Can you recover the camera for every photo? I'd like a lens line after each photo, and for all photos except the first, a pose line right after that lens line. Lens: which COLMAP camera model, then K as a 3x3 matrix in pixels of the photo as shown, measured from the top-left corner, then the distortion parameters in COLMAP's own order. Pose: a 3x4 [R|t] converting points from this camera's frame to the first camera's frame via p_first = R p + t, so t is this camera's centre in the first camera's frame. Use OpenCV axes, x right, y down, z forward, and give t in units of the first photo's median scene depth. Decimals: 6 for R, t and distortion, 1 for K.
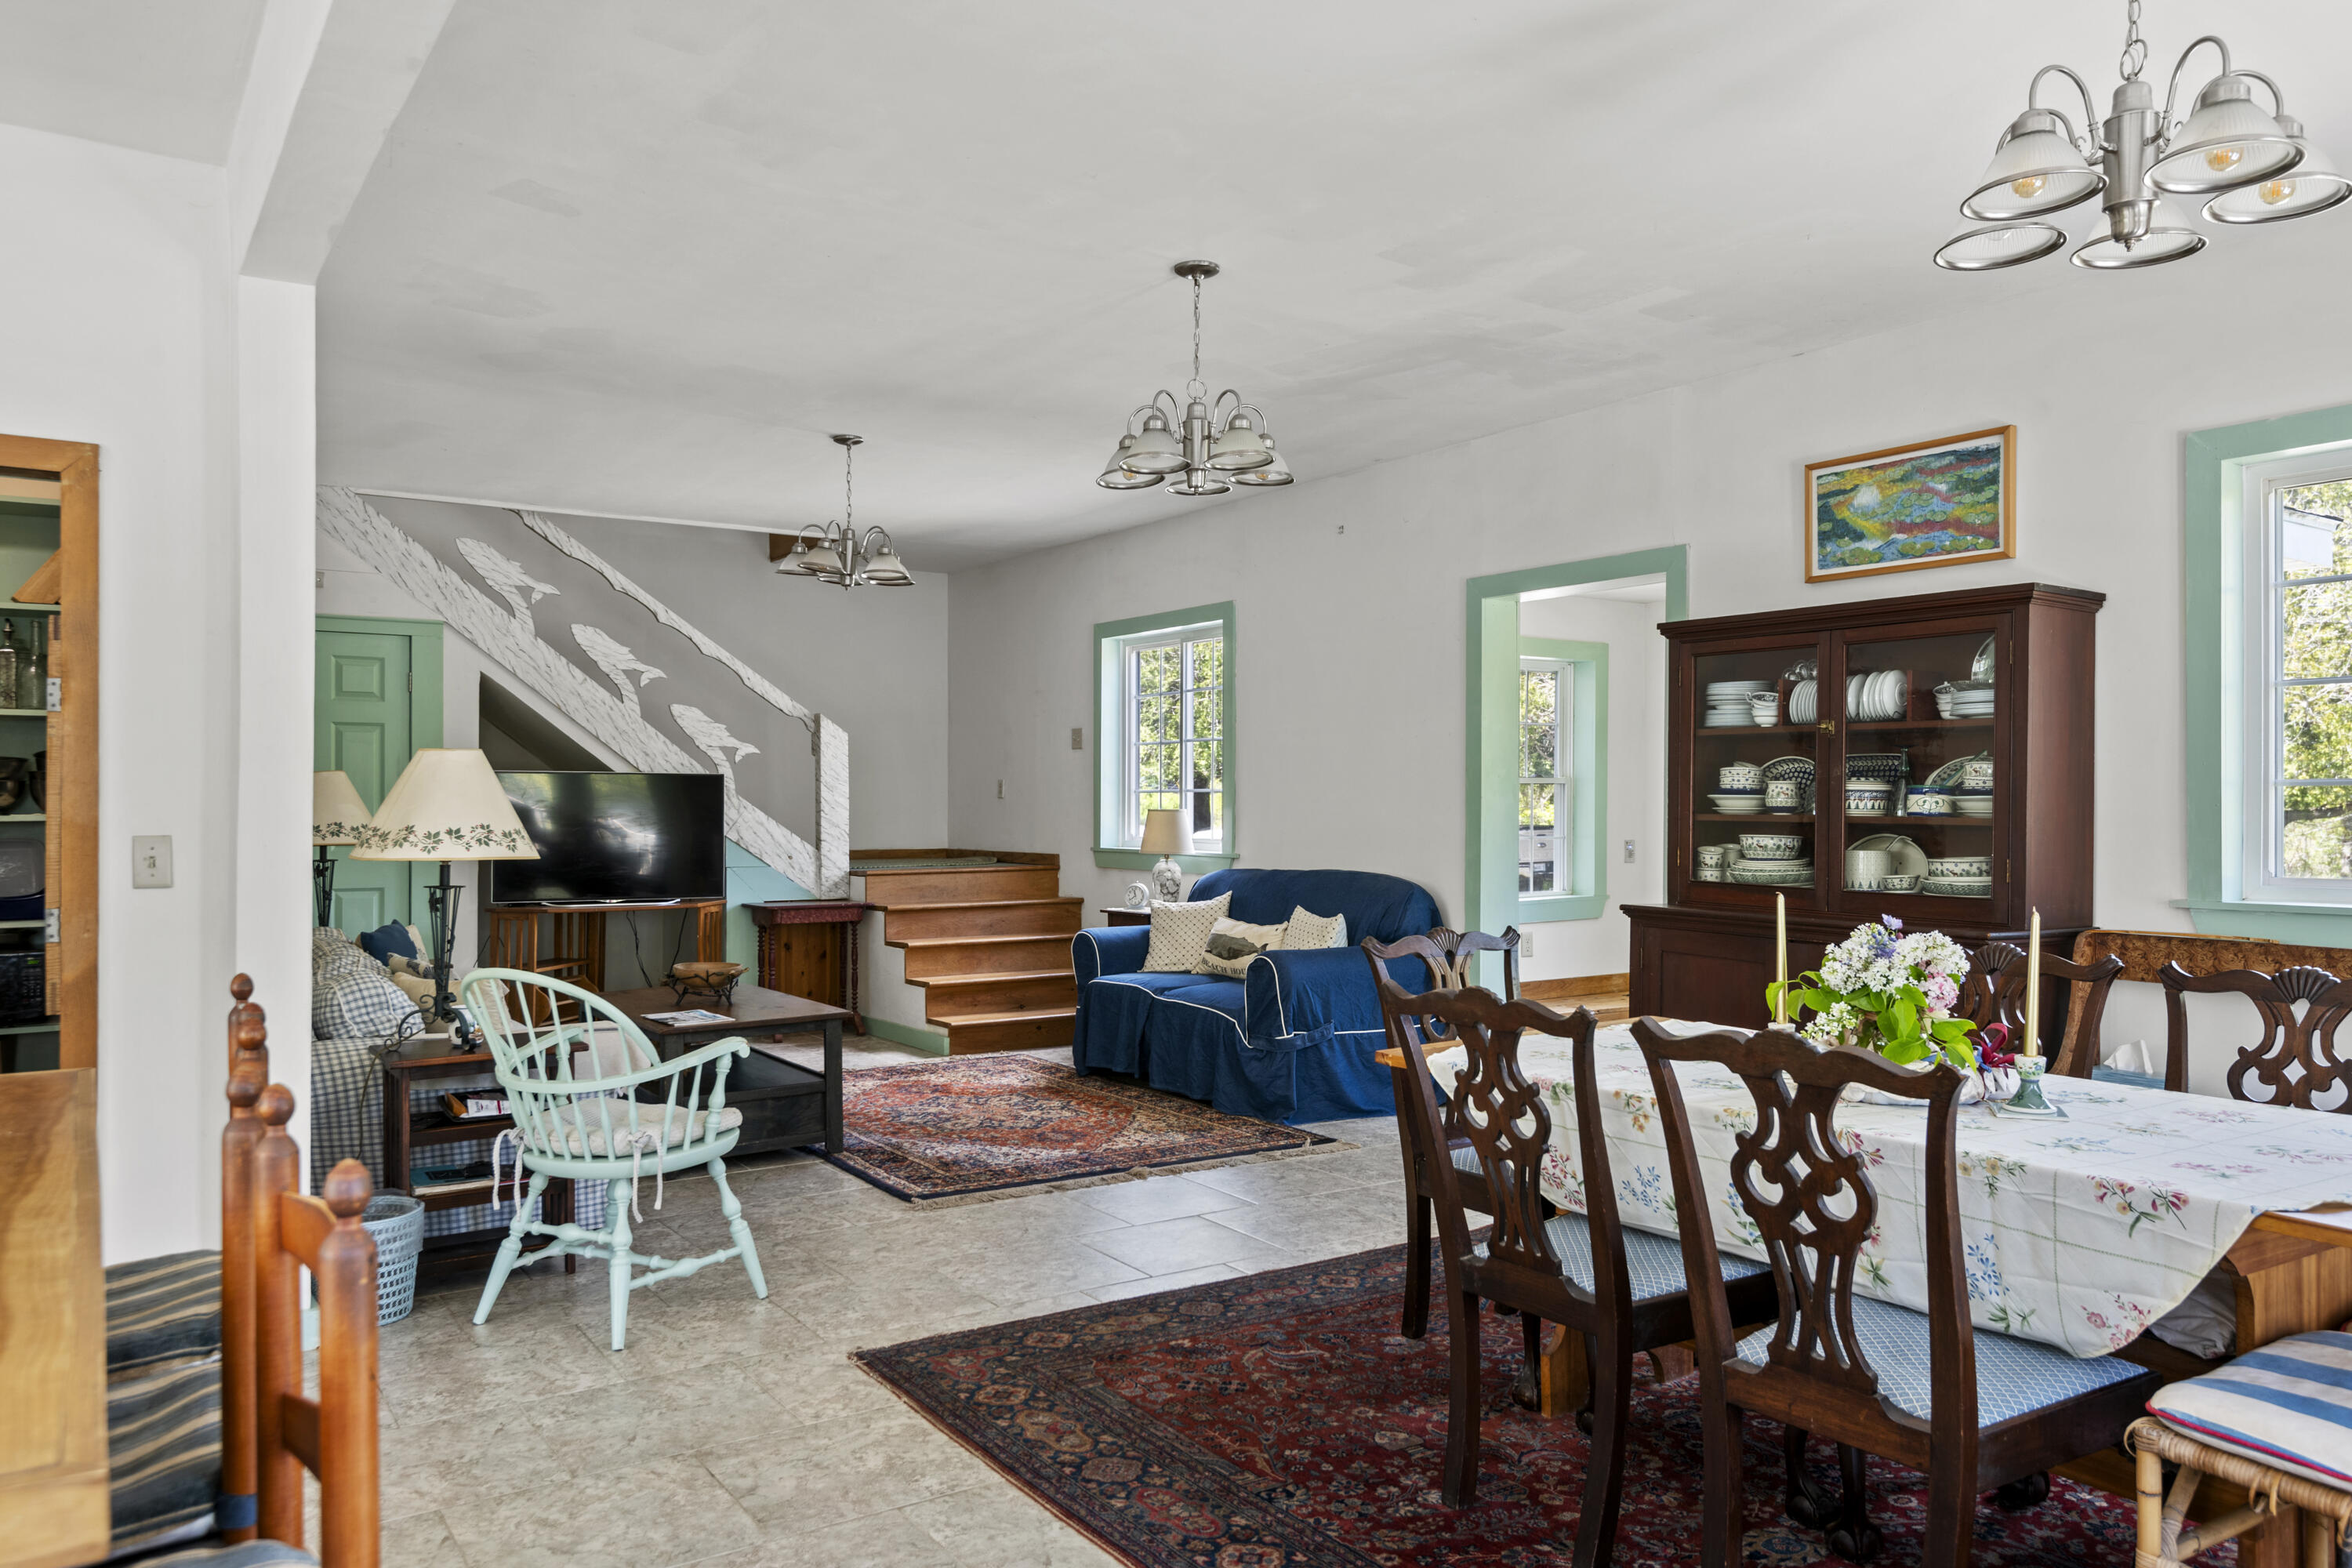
lens RADIAL K [[1684.8, 0, 1177.3], [0, 1684.8, 791.5], [0, 0, 1]] dist [0.002610, 0.001134]
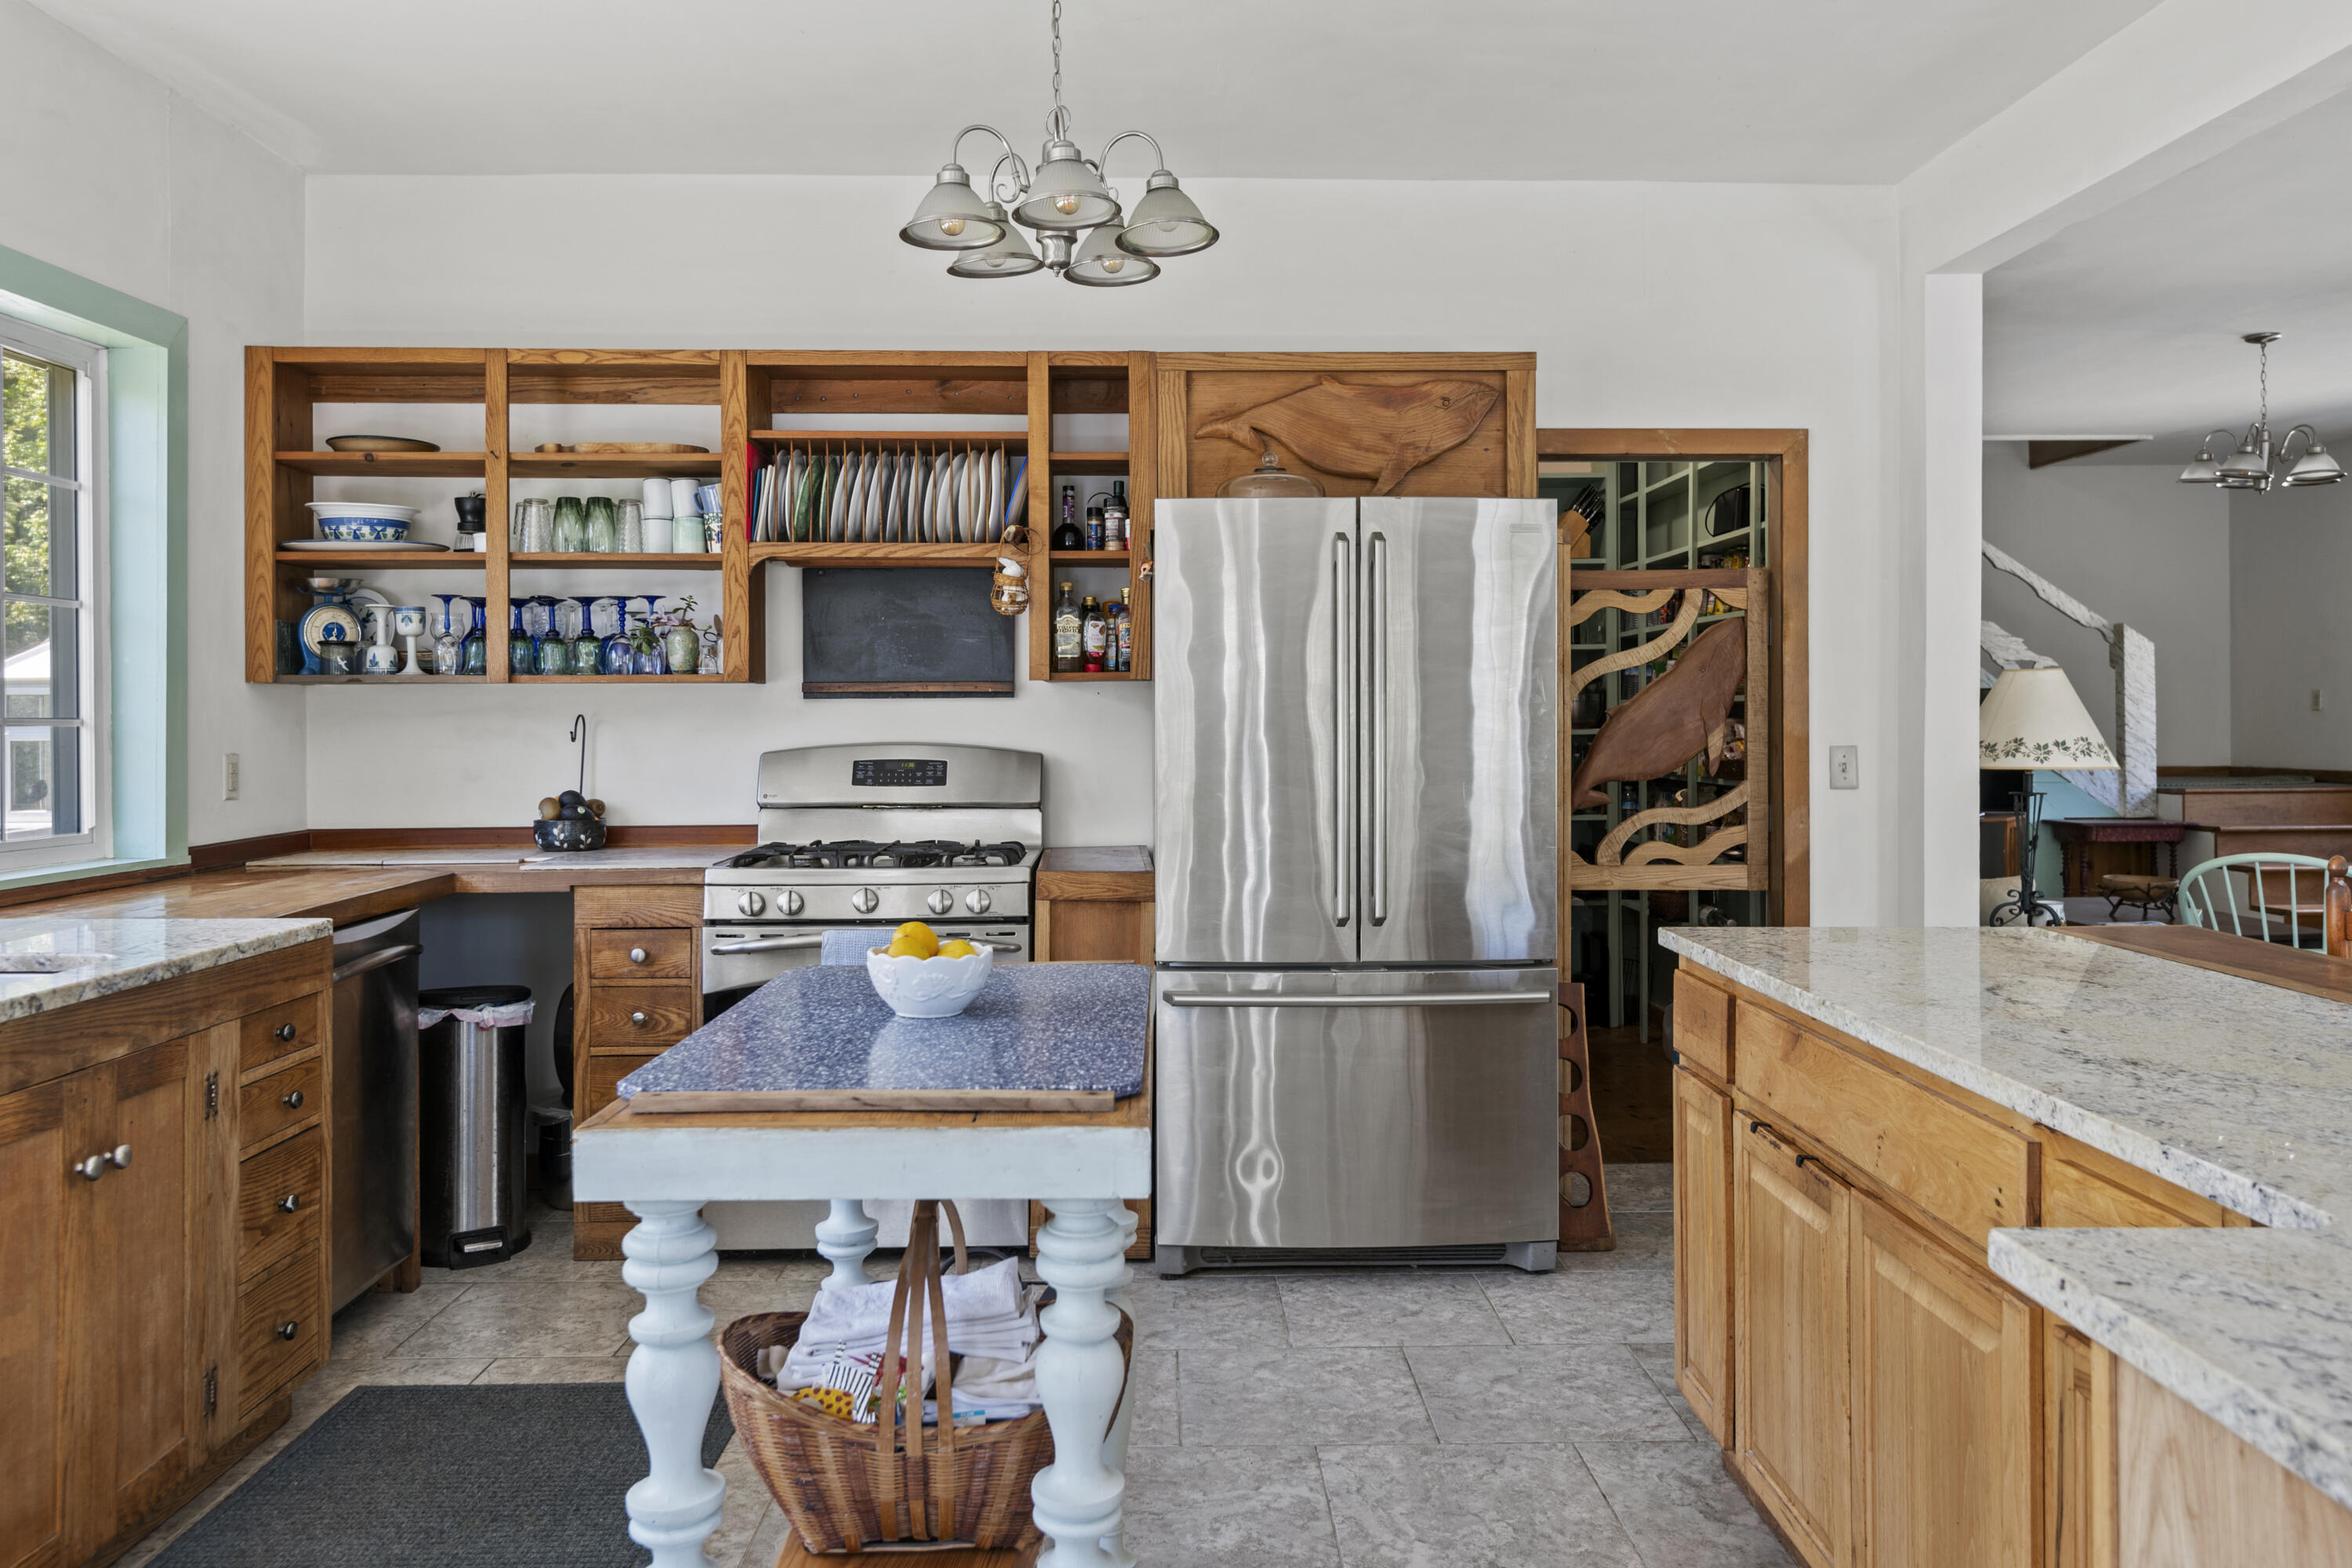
lens RADIAL K [[1713.0, 0, 1168.6], [0, 1713.0, 713.6], [0, 0, 1]] dist [0.008411, 0.000230]
pose [[0.833989, -0.006209, -0.551746, -0.126700], [0.008527, 0.999962, 0.001635, -0.001222], [0.551716, -0.006068, 0.834010, -0.115324]]
